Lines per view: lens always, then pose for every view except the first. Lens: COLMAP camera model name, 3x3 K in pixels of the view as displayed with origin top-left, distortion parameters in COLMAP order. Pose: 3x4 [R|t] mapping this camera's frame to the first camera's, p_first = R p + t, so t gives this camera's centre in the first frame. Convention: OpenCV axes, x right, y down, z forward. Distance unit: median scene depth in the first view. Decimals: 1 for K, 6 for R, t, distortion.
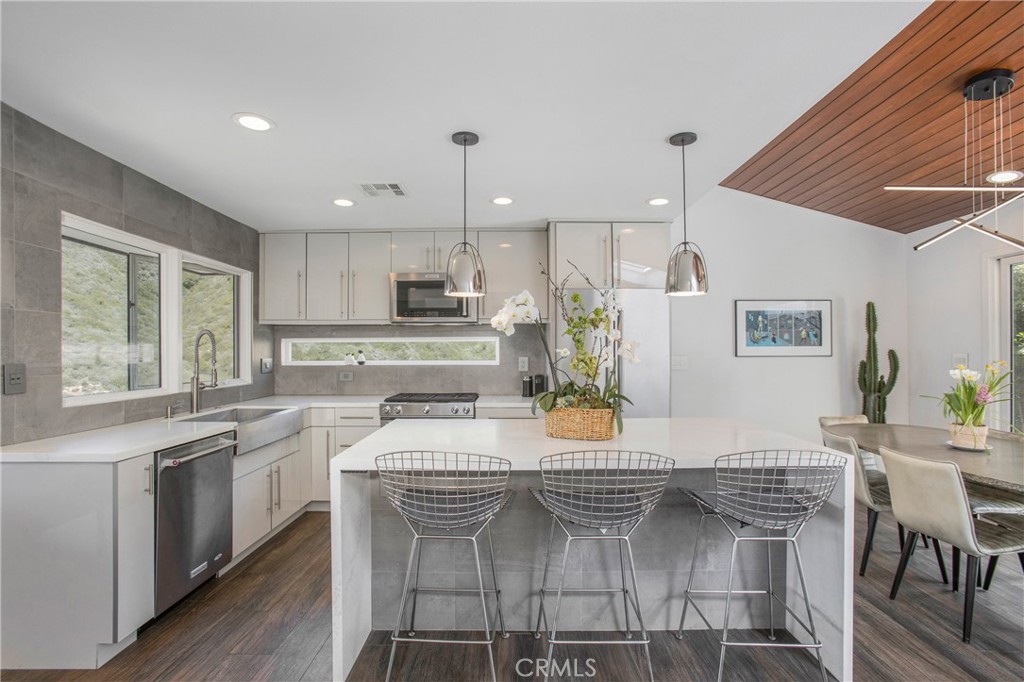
lens RADIAL K [[482.9, 0, 515.5], [0, 482.9, 345.2], [0, 0, 1]] dist [-0.019058, 0.000014]
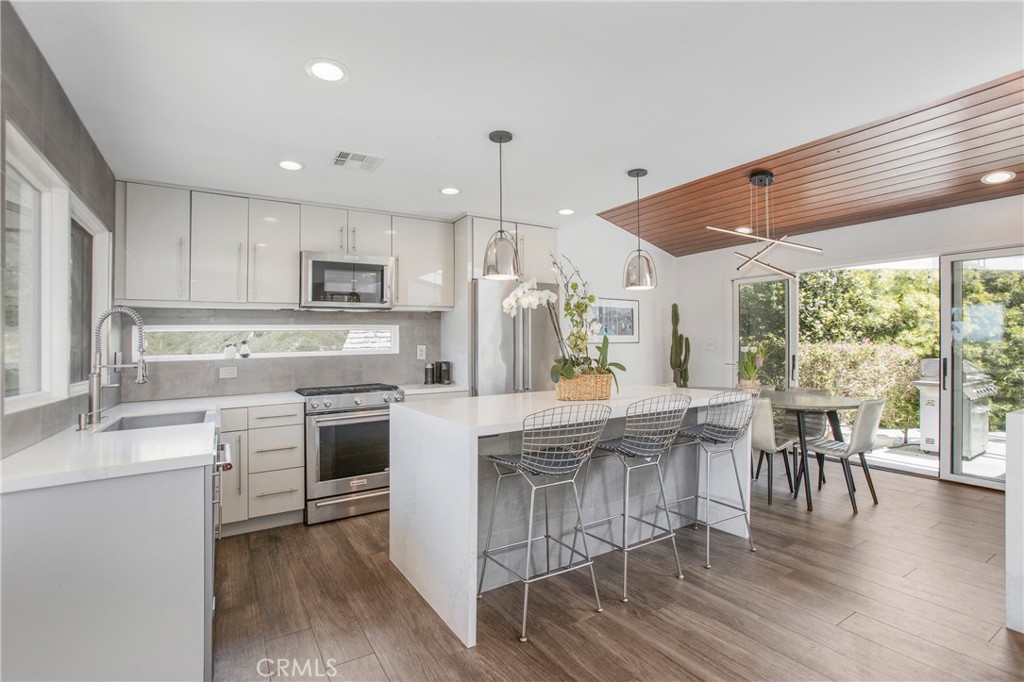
lens RADIAL K [[482.9, 0, 534.2], [0, 482.9, 340.7], [0, 0, 1]] dist [-0.019058, 0.000014]
pose [[0.818004, -0.008581, 0.575149, -0.420808], [0.018458, 0.999765, -0.011335, 0.032549], [-0.574917, 0.019888, 0.817970, 0.040048]]
